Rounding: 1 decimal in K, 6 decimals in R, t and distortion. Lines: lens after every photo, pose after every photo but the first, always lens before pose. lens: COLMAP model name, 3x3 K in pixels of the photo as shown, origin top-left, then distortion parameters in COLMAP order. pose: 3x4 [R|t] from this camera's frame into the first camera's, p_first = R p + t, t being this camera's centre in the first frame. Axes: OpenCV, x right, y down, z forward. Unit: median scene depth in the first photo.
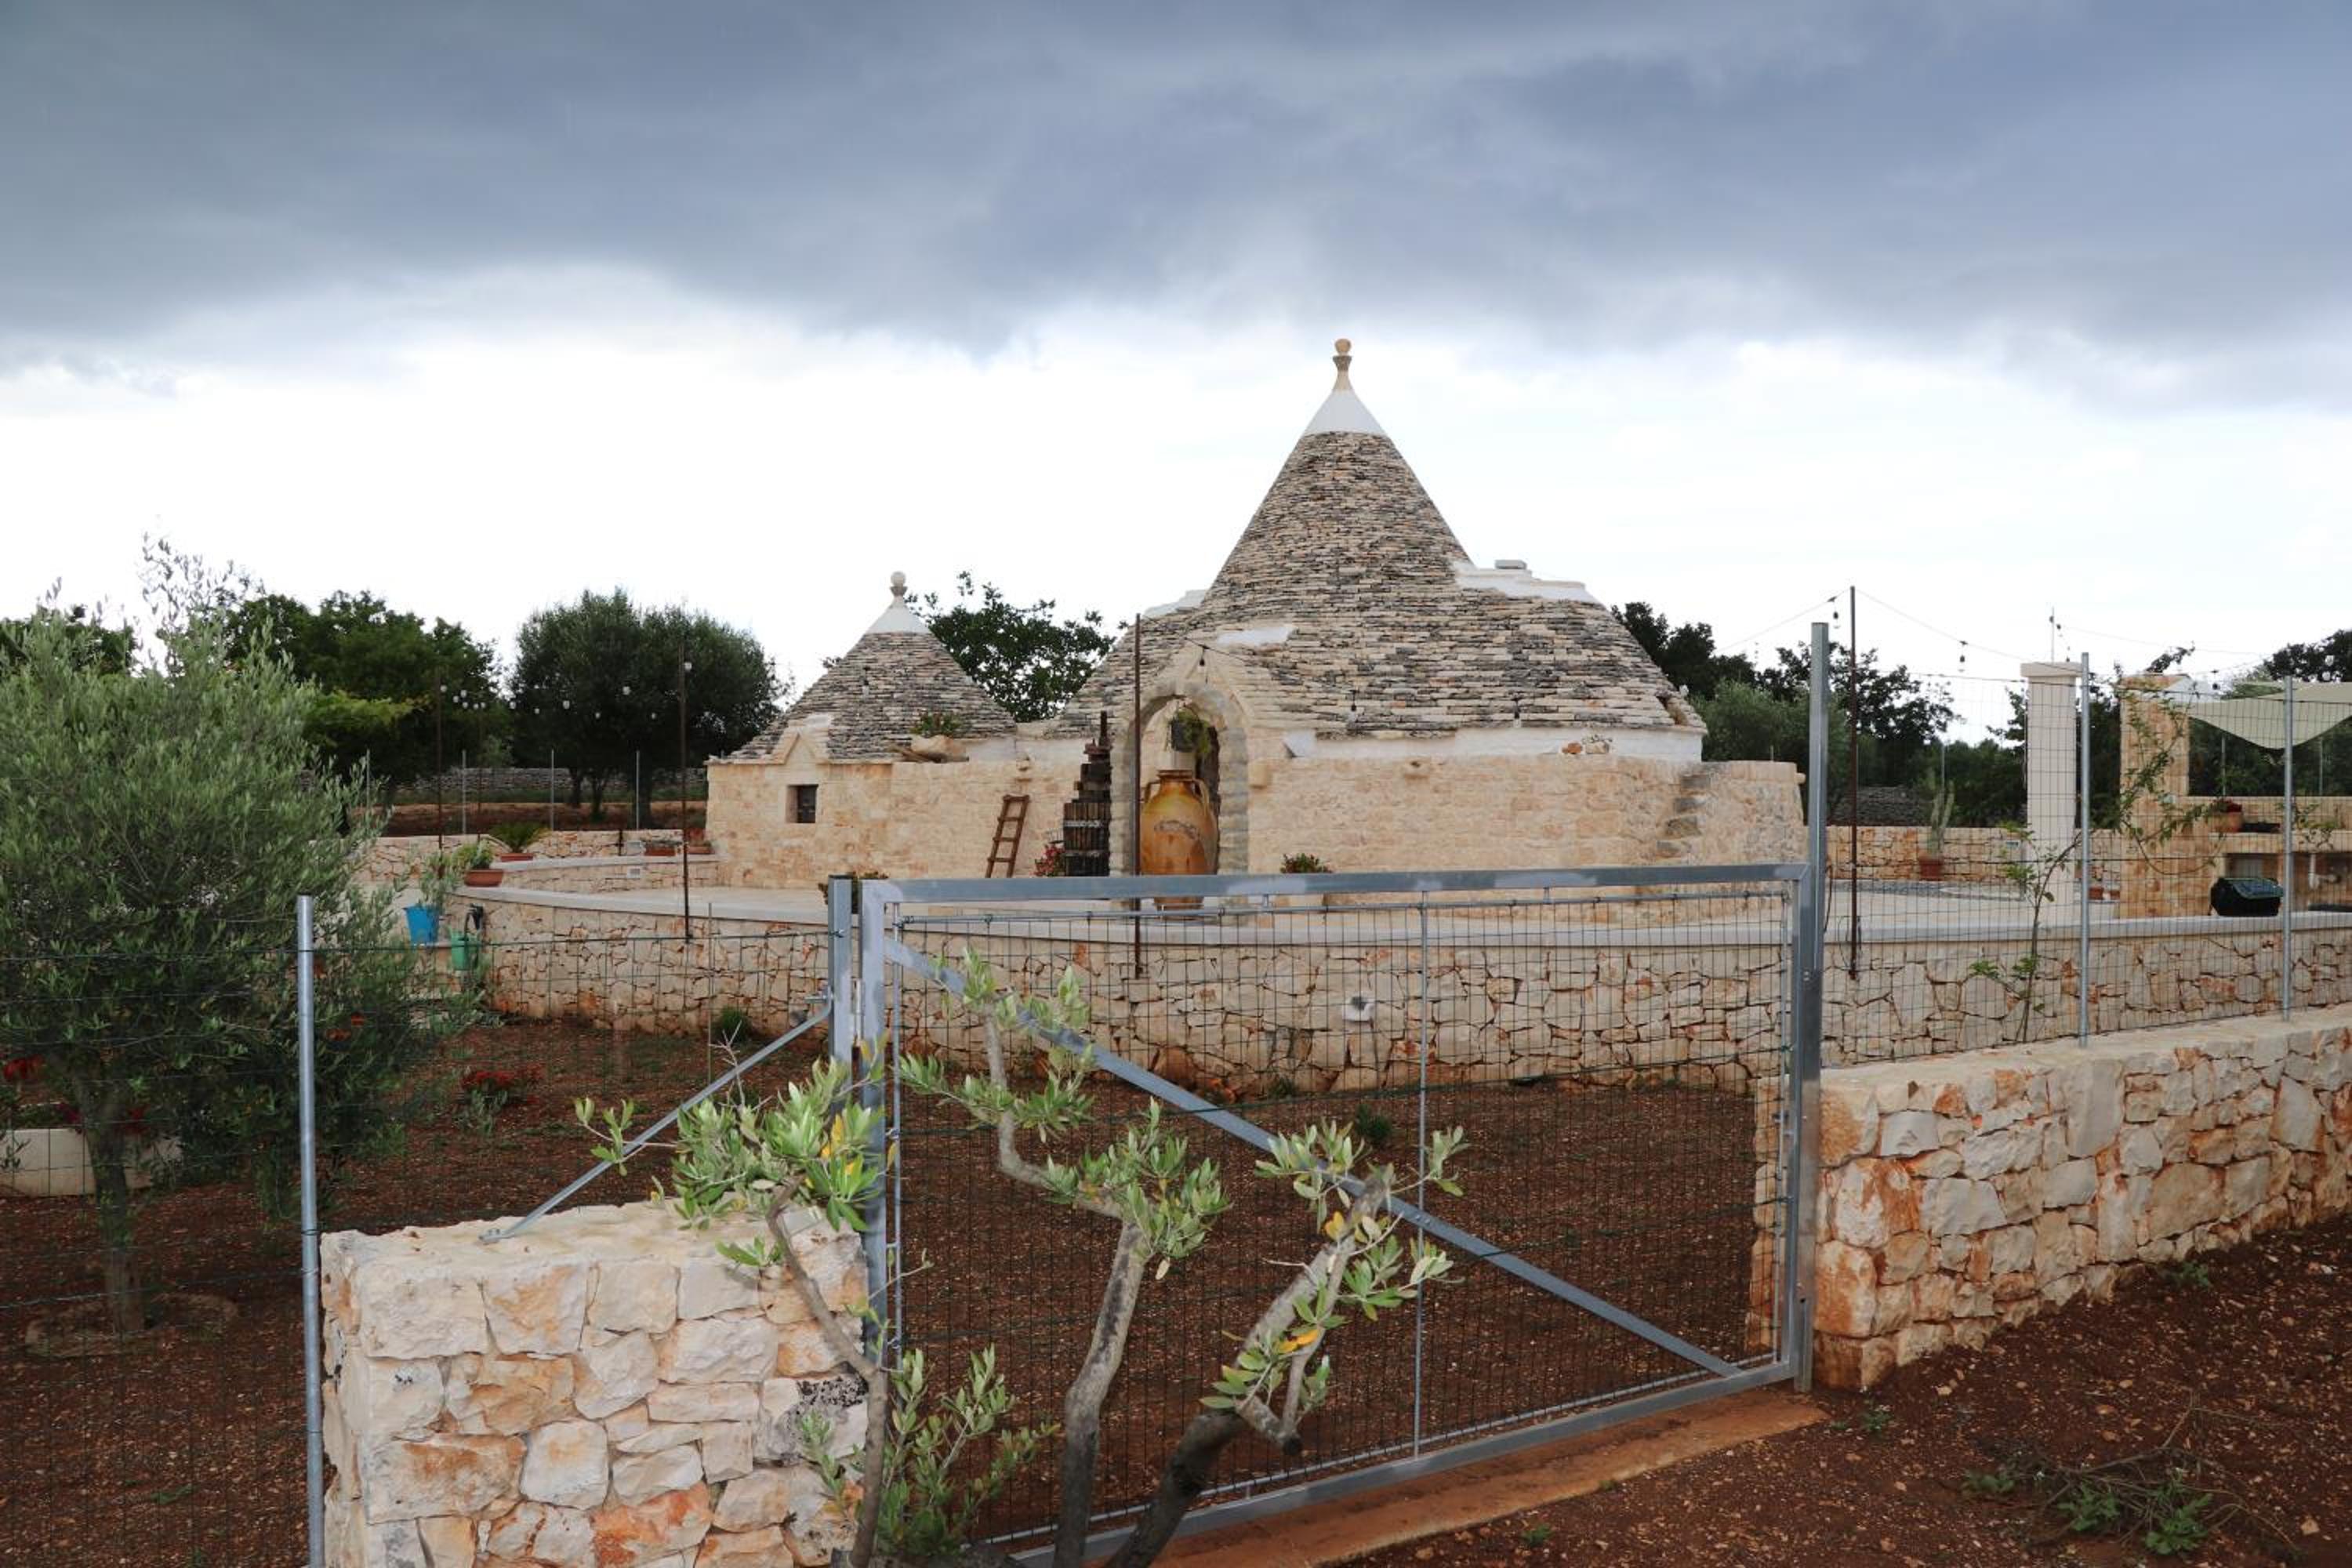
lens RADIAL K [[1916.4, 0, 1165.4], [0, 1916.4, 809.6], [0, 0, 1]] dist [-0.183310, 0.153408]
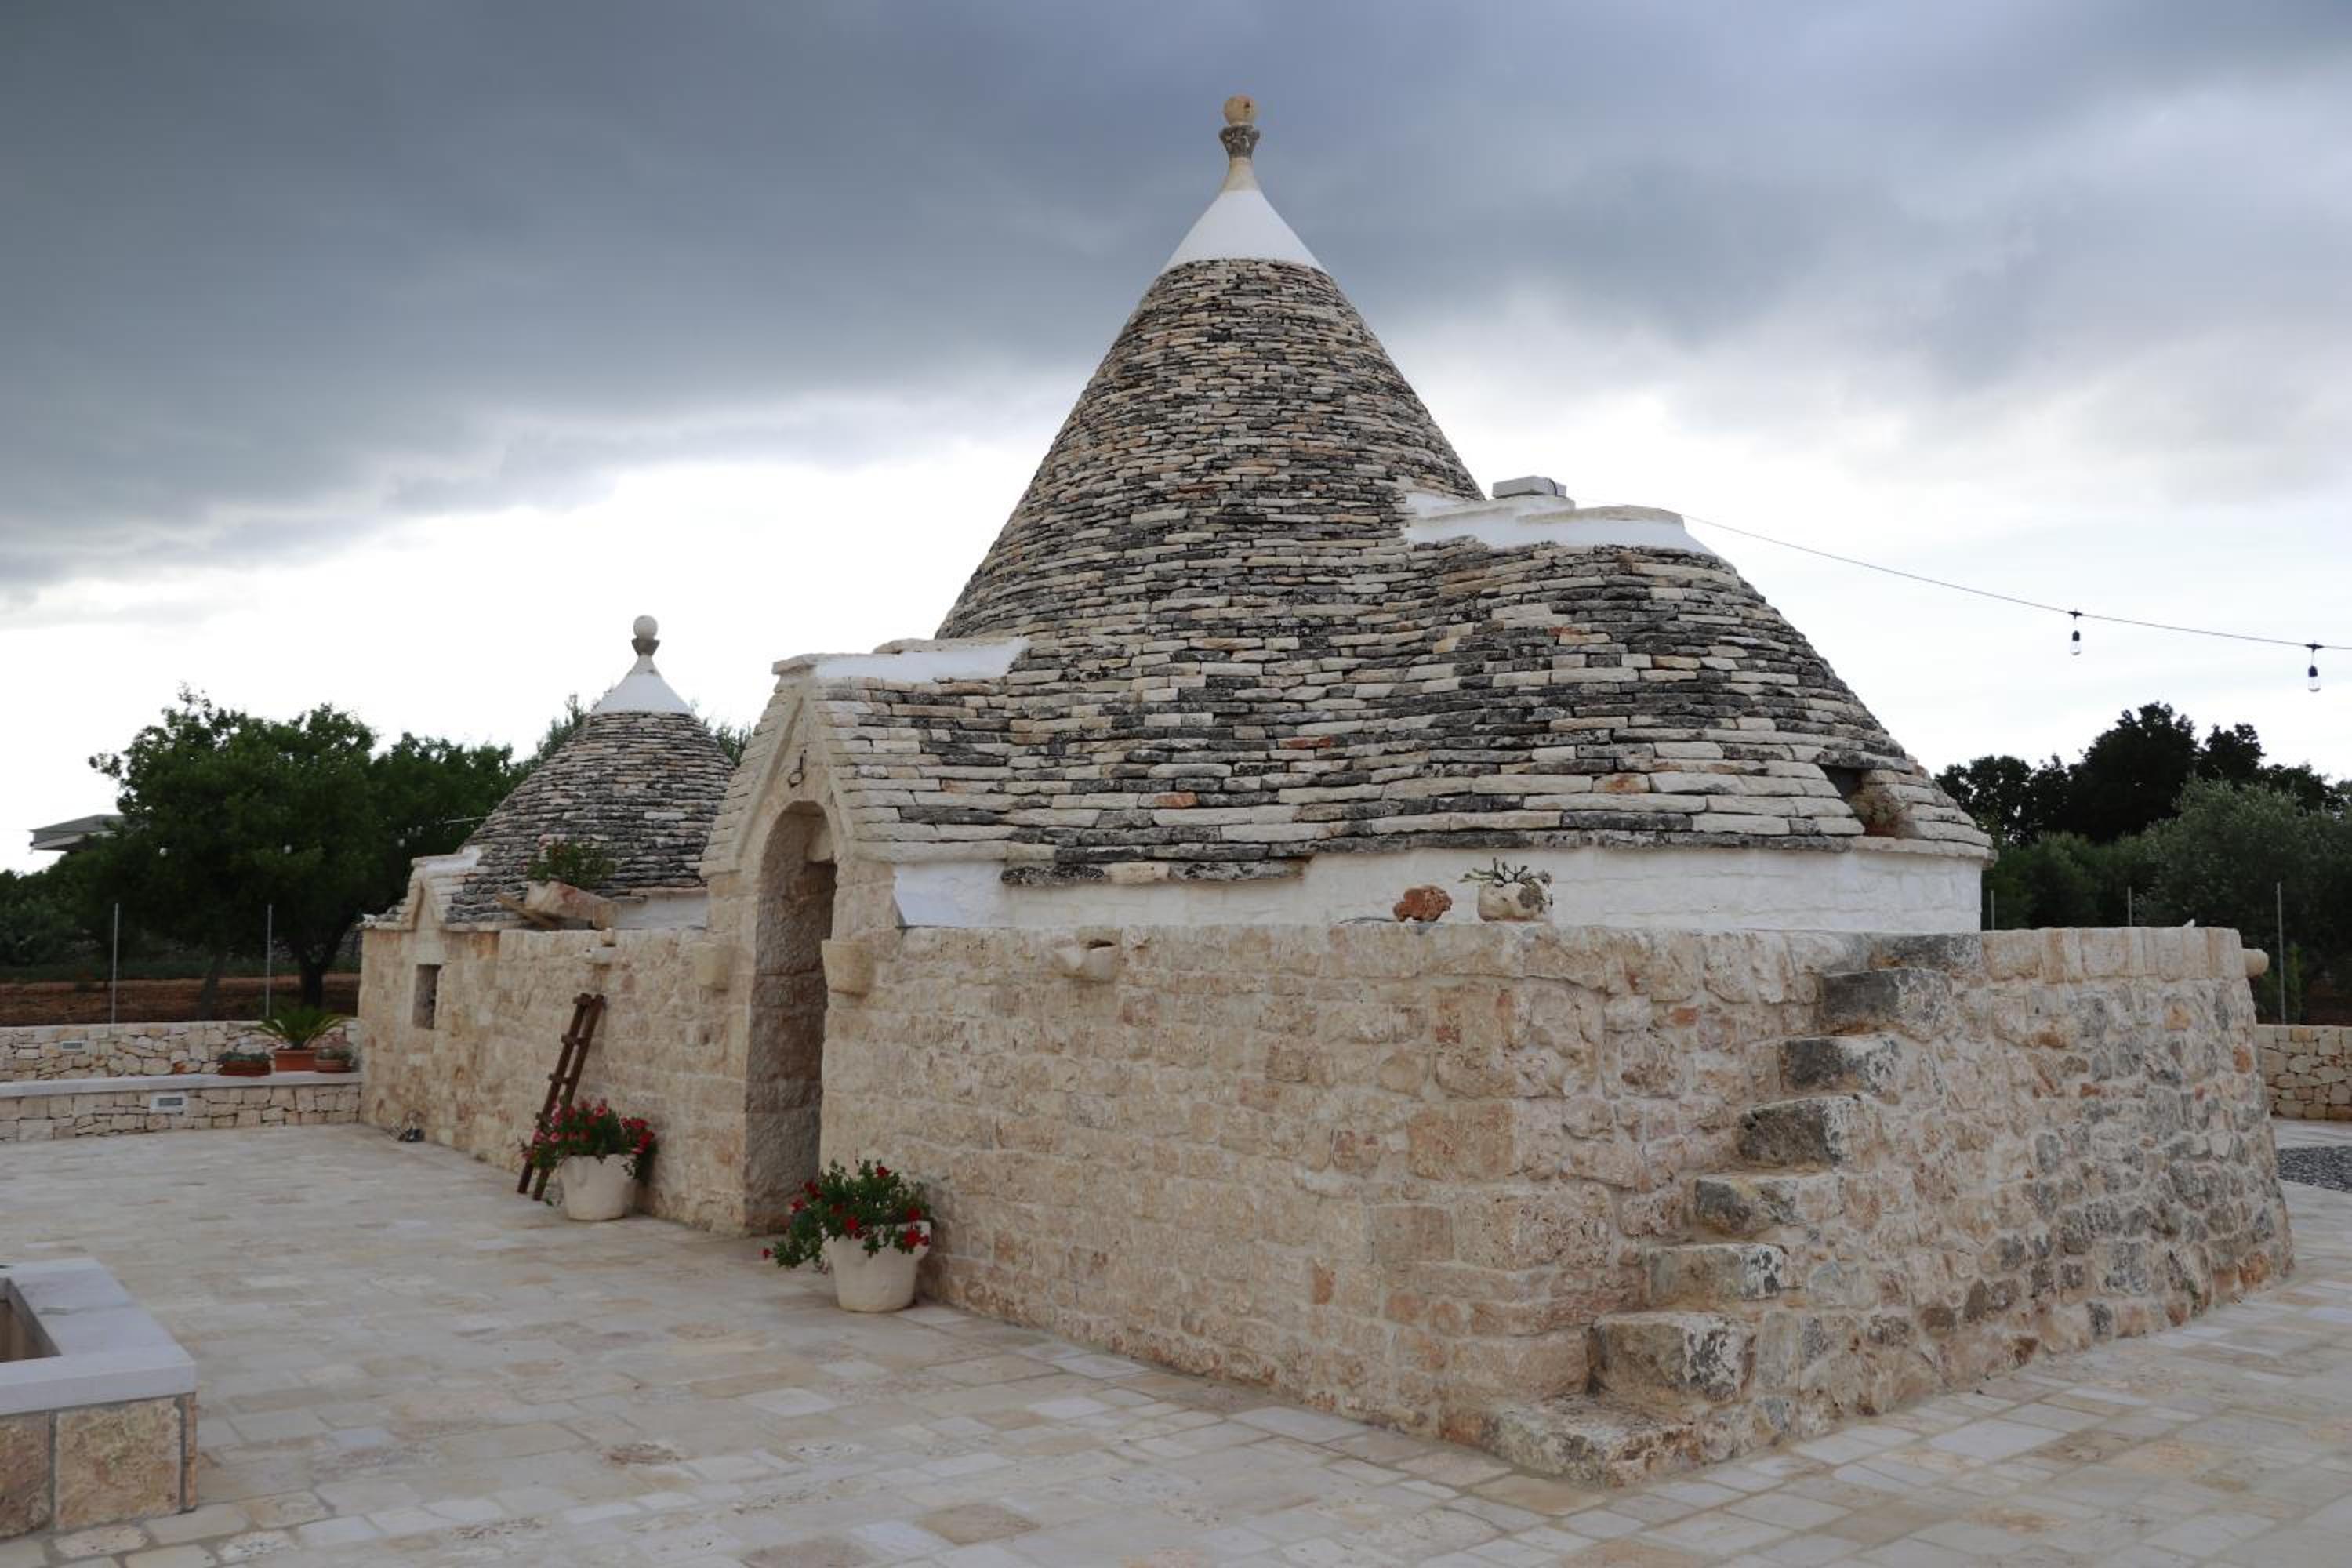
lens RADIAL K [[1916.4, 0, 1165.4], [0, 1916.4, 809.6], [0, 0, 1]] dist [-0.183310, 0.153408]
pose [[0.960988, -0.019875, -0.275877, 0.234890], [-0.001415, 0.997049, -0.076756, -0.020271], [0.276588, 0.074152, 0.958123, 0.585823]]
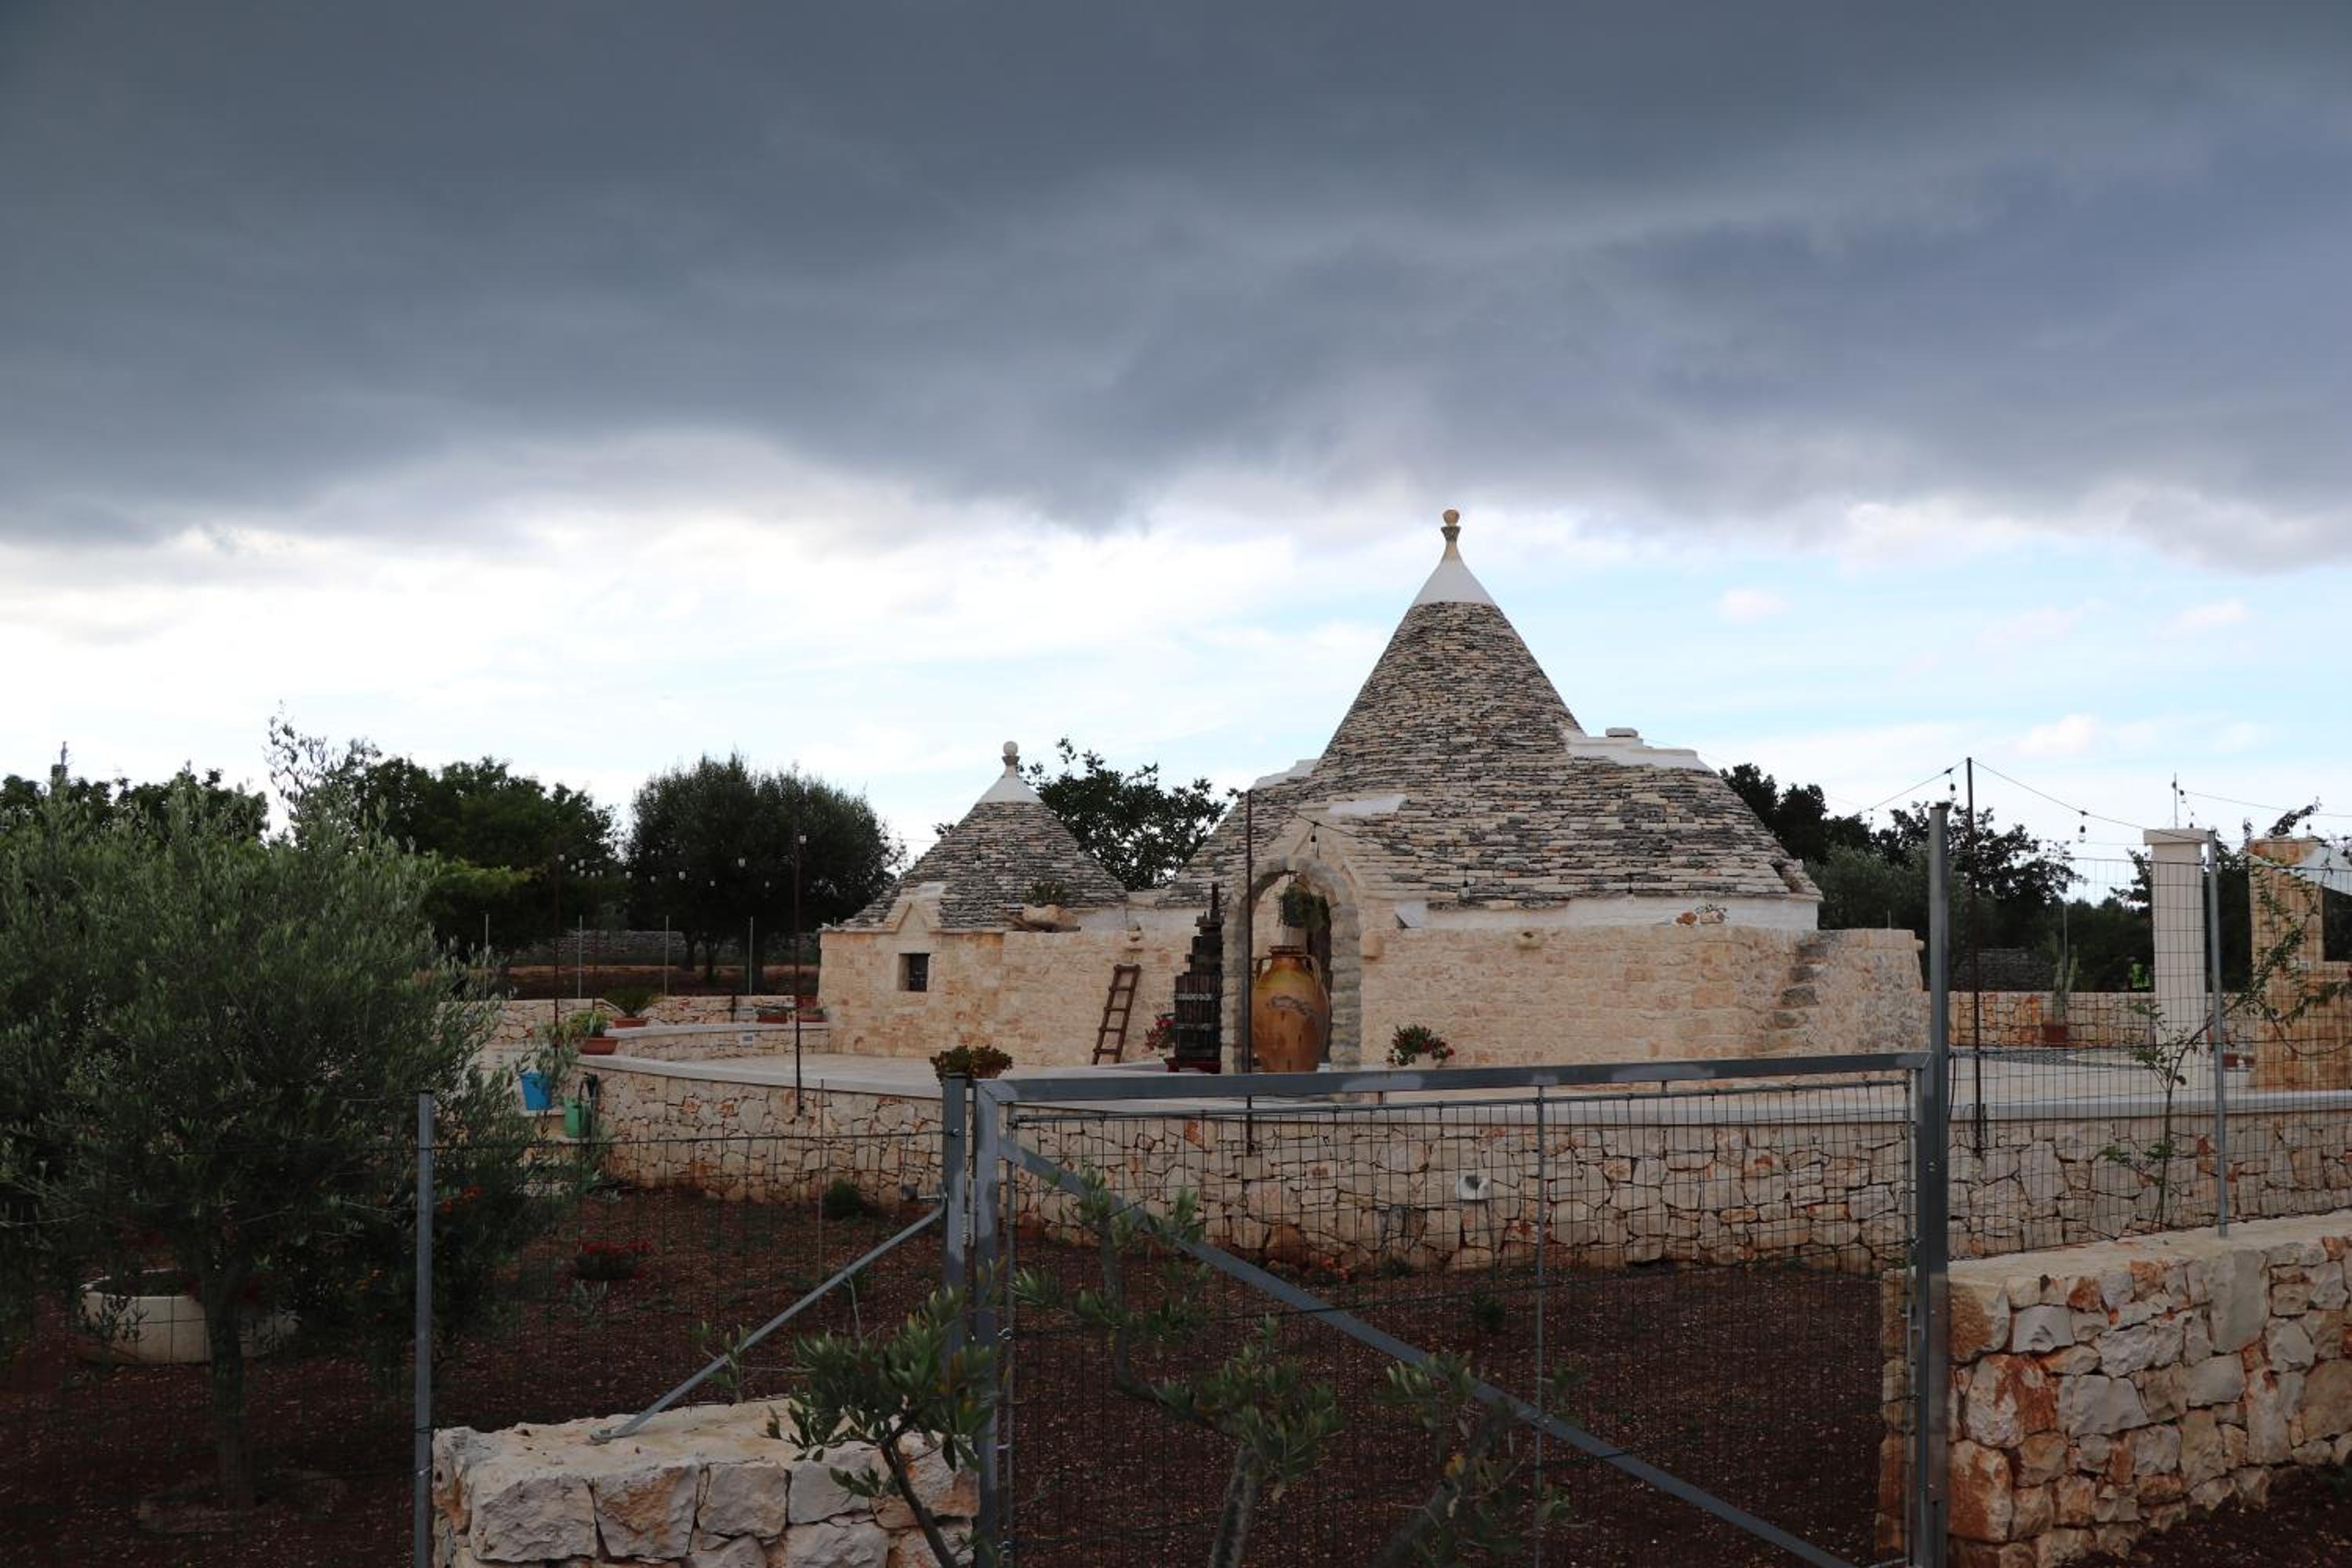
lens RADIAL K [[1915.5, 0, 1173.7], [0, 1915.5, 809.5], [0, 0, 1]] dist [-0.181549, 0.144911]
pose [[0.998582, -0.002828, -0.053153, -0.000430], [-0.001718, 0.996355, -0.085292, -0.003661], [0.053201, 0.085262, 0.994937, -0.000334]]
